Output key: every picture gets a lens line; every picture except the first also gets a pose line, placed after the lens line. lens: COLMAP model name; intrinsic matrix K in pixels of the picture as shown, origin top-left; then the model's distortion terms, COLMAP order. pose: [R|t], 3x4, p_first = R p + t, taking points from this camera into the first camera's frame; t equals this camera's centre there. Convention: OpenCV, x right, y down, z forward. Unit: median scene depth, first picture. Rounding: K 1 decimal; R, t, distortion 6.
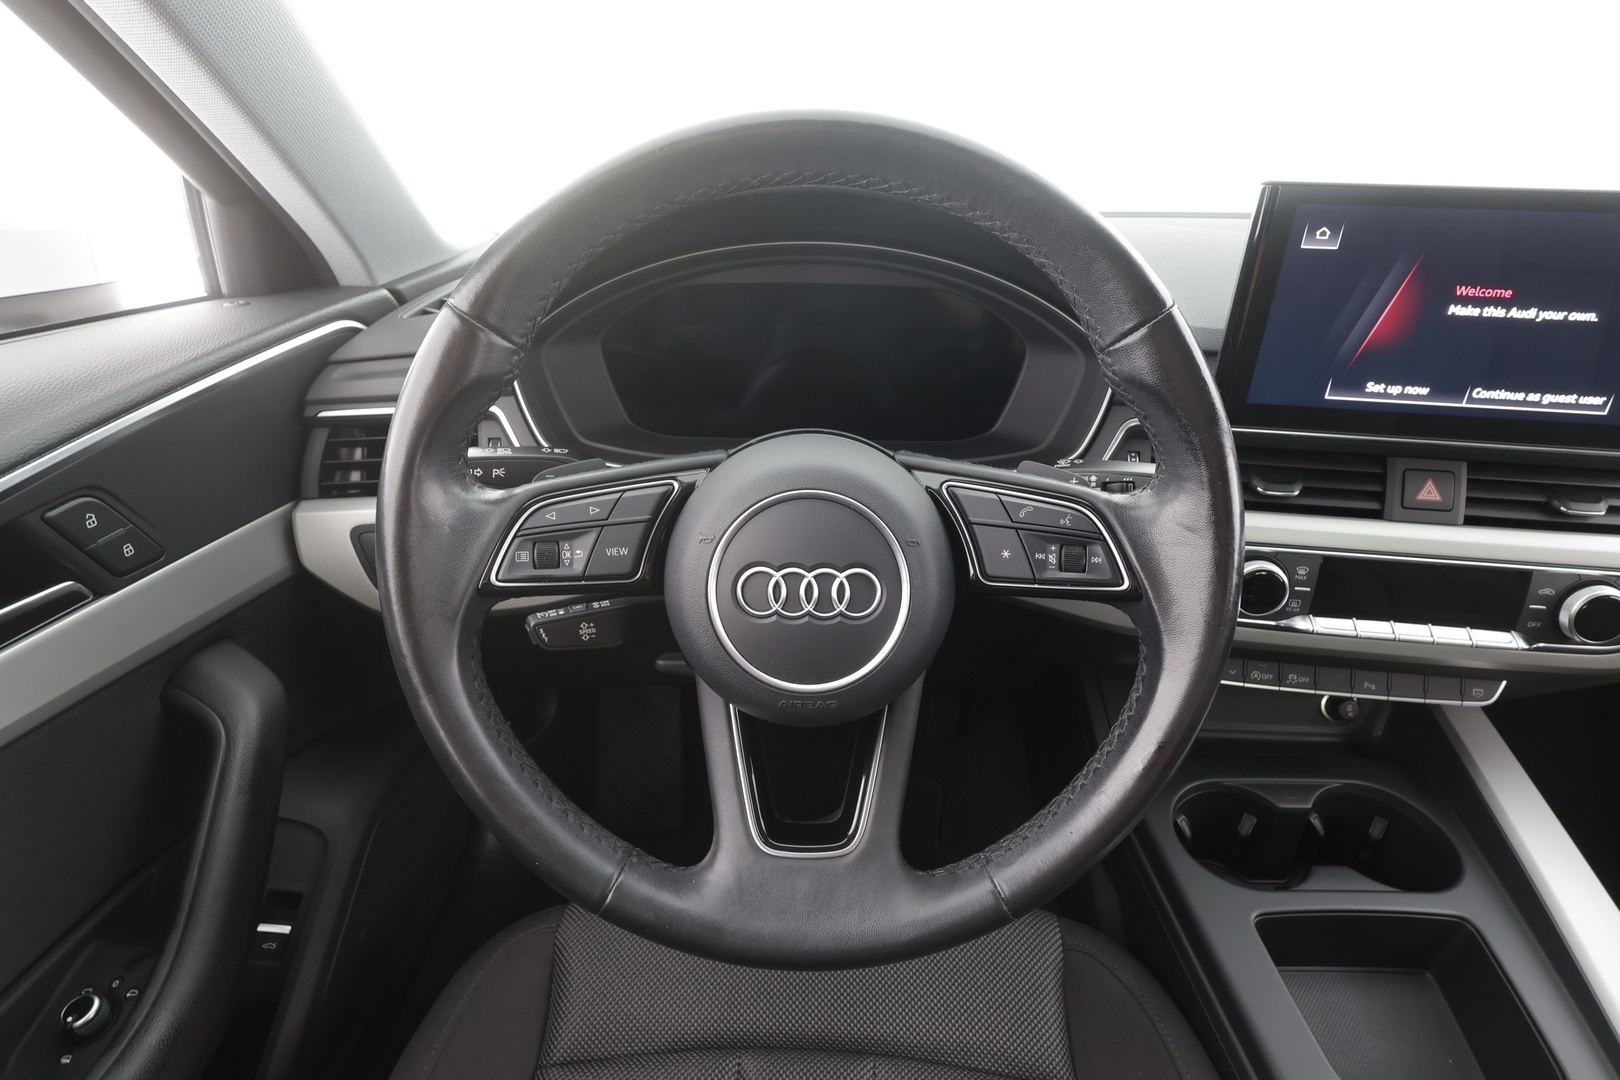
lens RADIAL K [[833.5, 0, 822.1], [0, 833.5, 543.3], [0, 0, 1]] dist [0.004185, -0.000721]
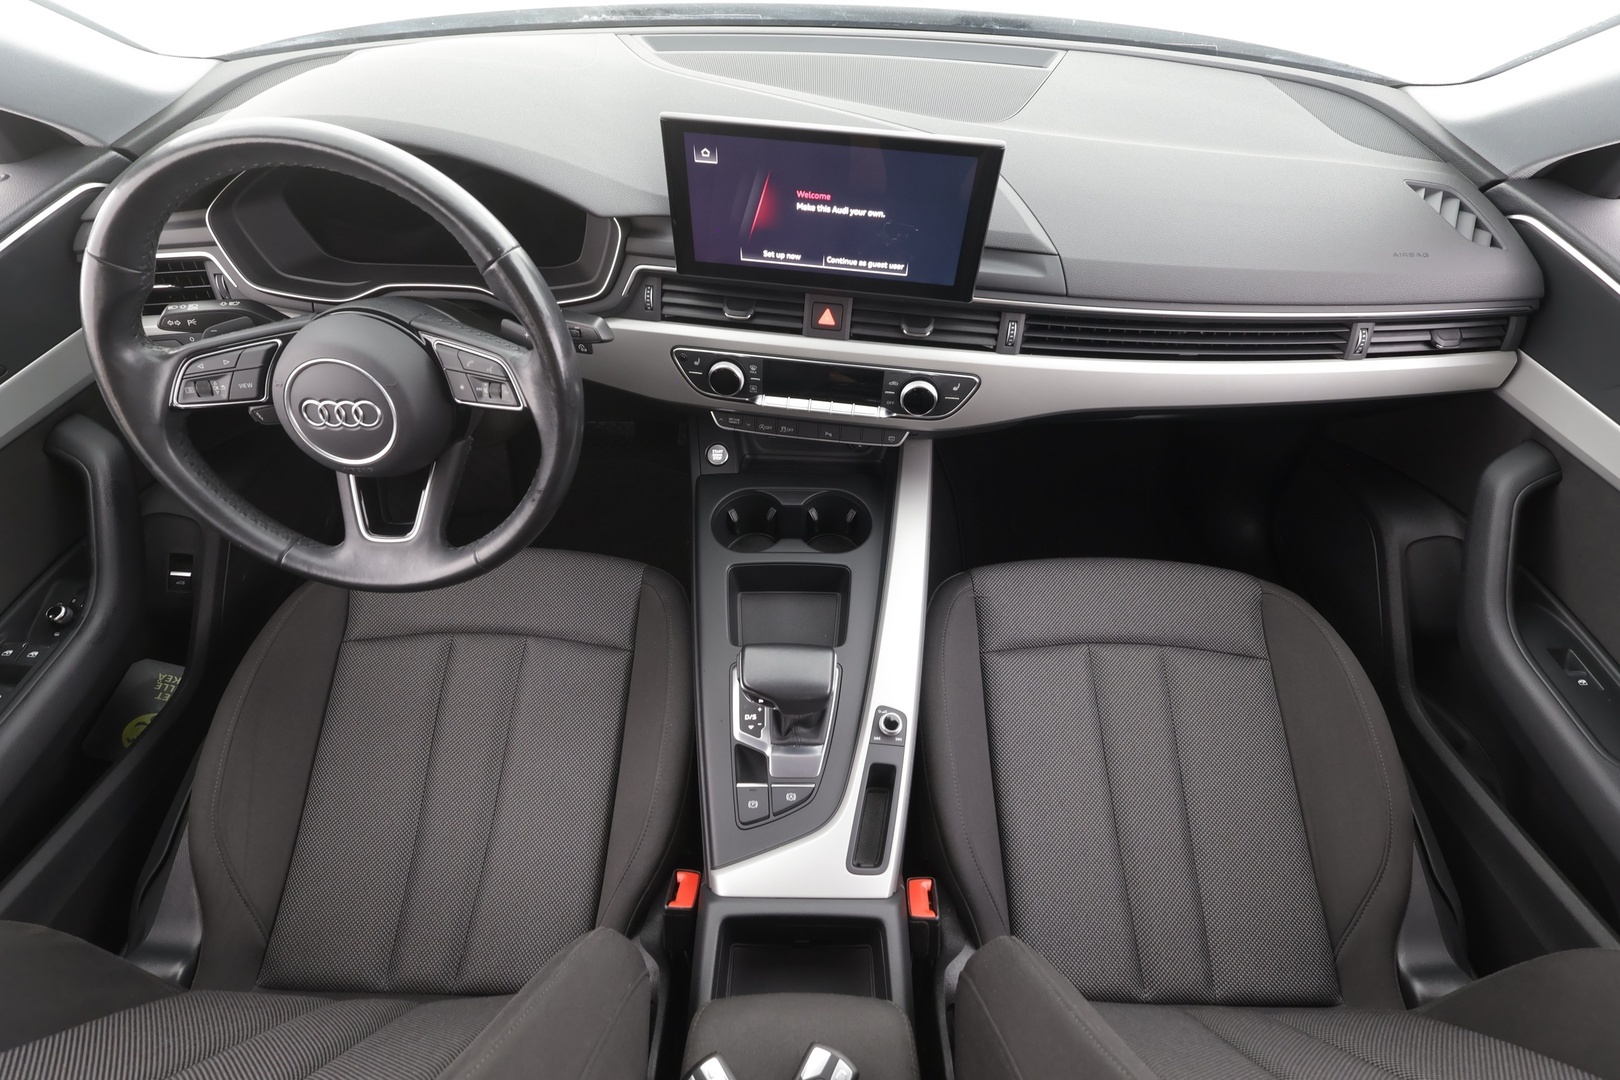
lens RADIAL K [[765.6, 0, 812.2], [0, 765.6, 550.3], [0, 0, 1]] dist [0.002144, 0.000135]
pose [[0.999901, -0.002900, 0.013772, 0.725289], [-0.002784, 0.918447, 0.395535, -0.244367], [-0.013796, -0.395534, 0.918348, -0.518215]]
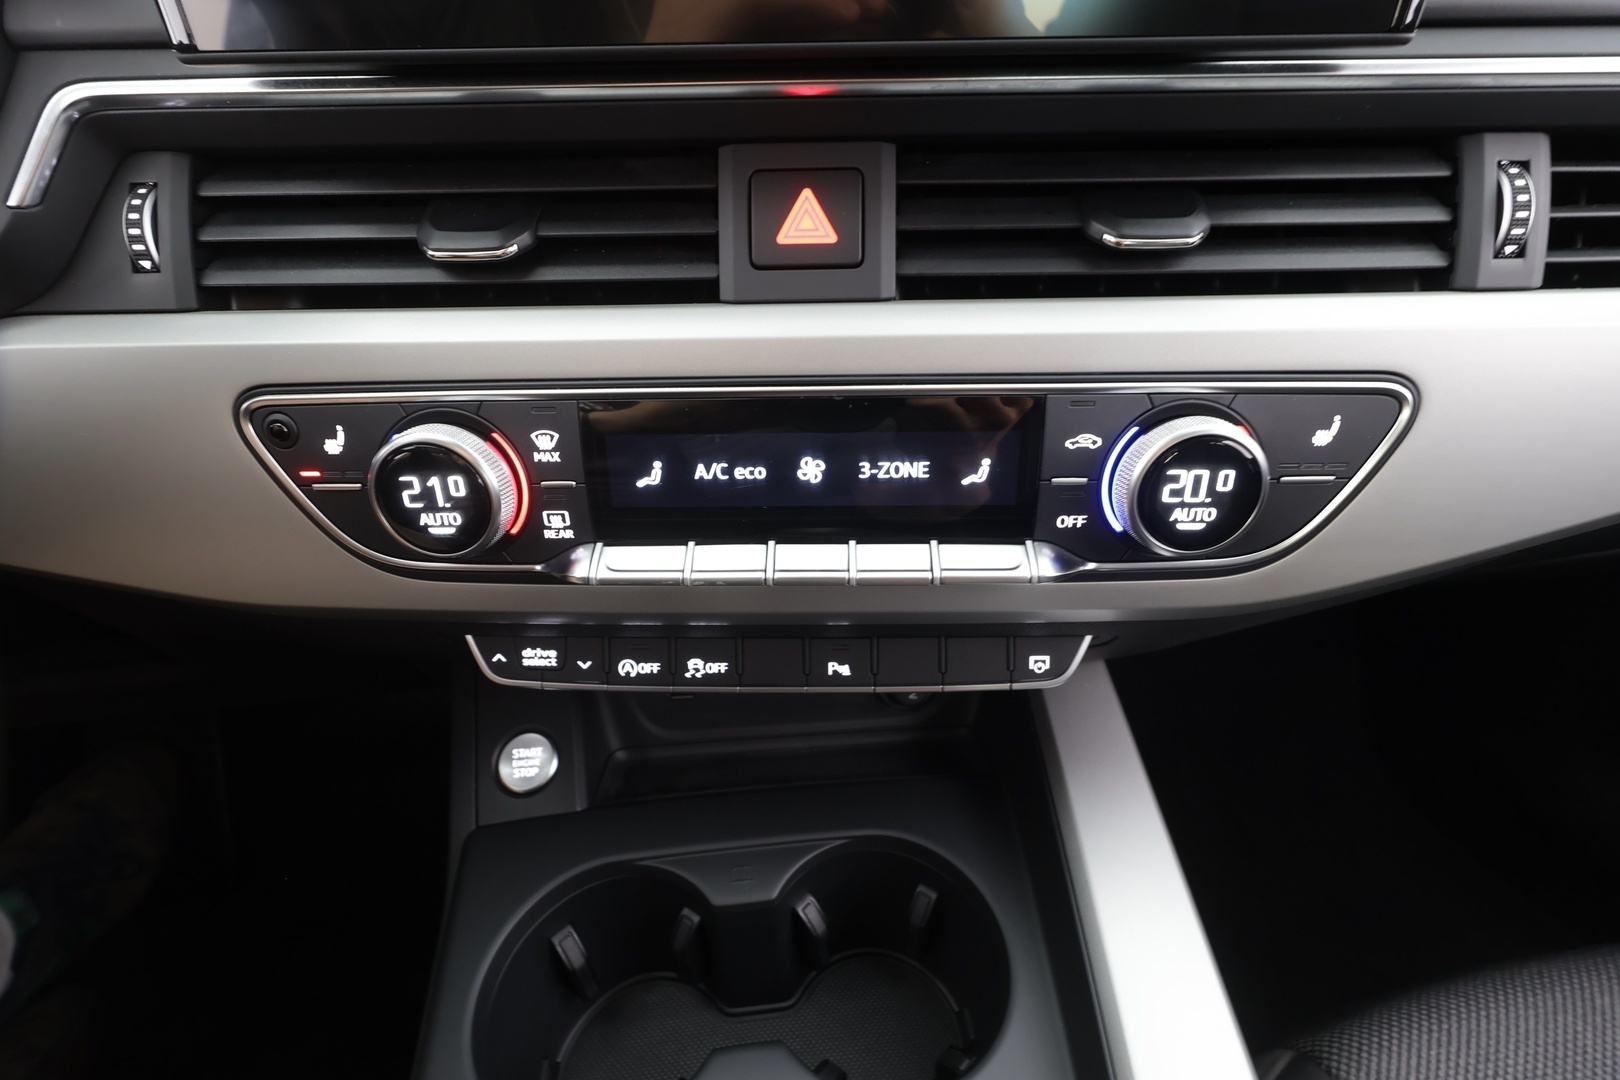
lens RADIAL K [[765.6, 0, 812.2], [0, 765.6, 547.2], [0, 0, 1]] dist [0.002144, 0.000135]
pose [[0.993547, -0.087071, 0.072690, 0.735866], [0.081630, 0.993857, 0.074734, 0.074338], [-0.078750, -0.068318, 0.994551, 0.655033]]
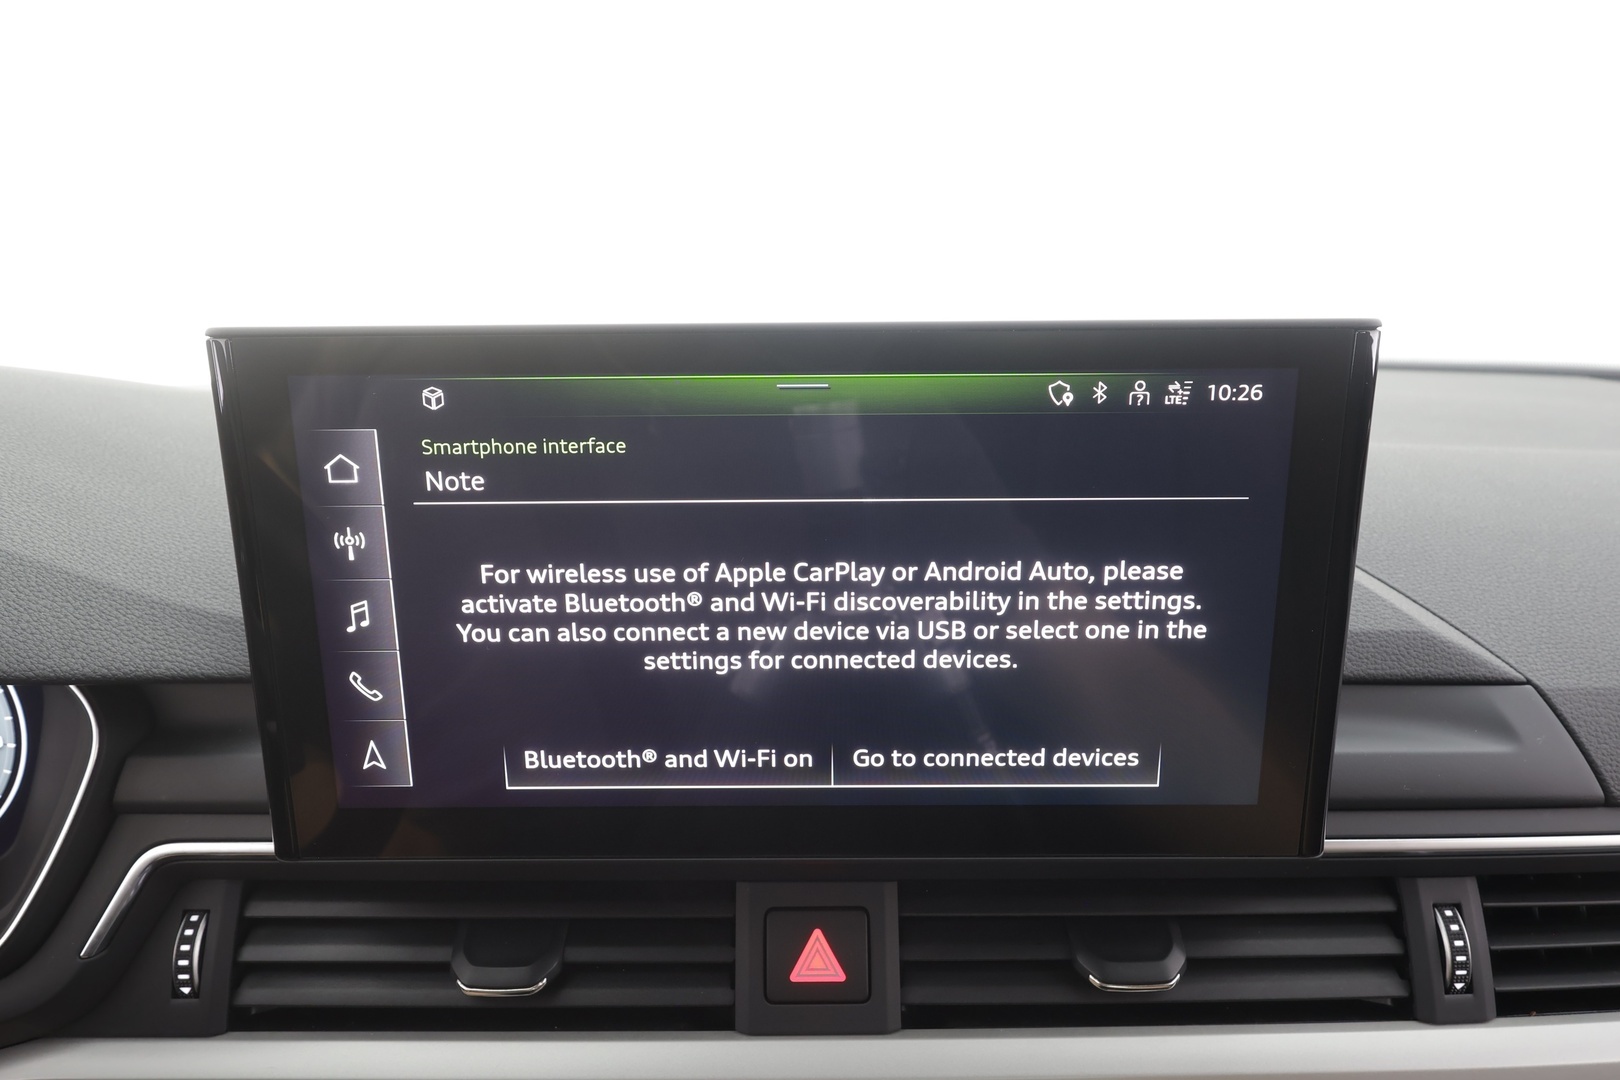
lens RADIAL K [[1073.8, 0, 811.4], [0, 1073.8, 541.2], [0, 0, 1]] dist [0.006484, -0.006658]
pose [[0.991350, -0.061448, 0.115973, 0.717277], [0.085246, 0.973331, -0.212978, -0.168301], [-0.099793, 0.221022, 0.970150, 0.419239]]
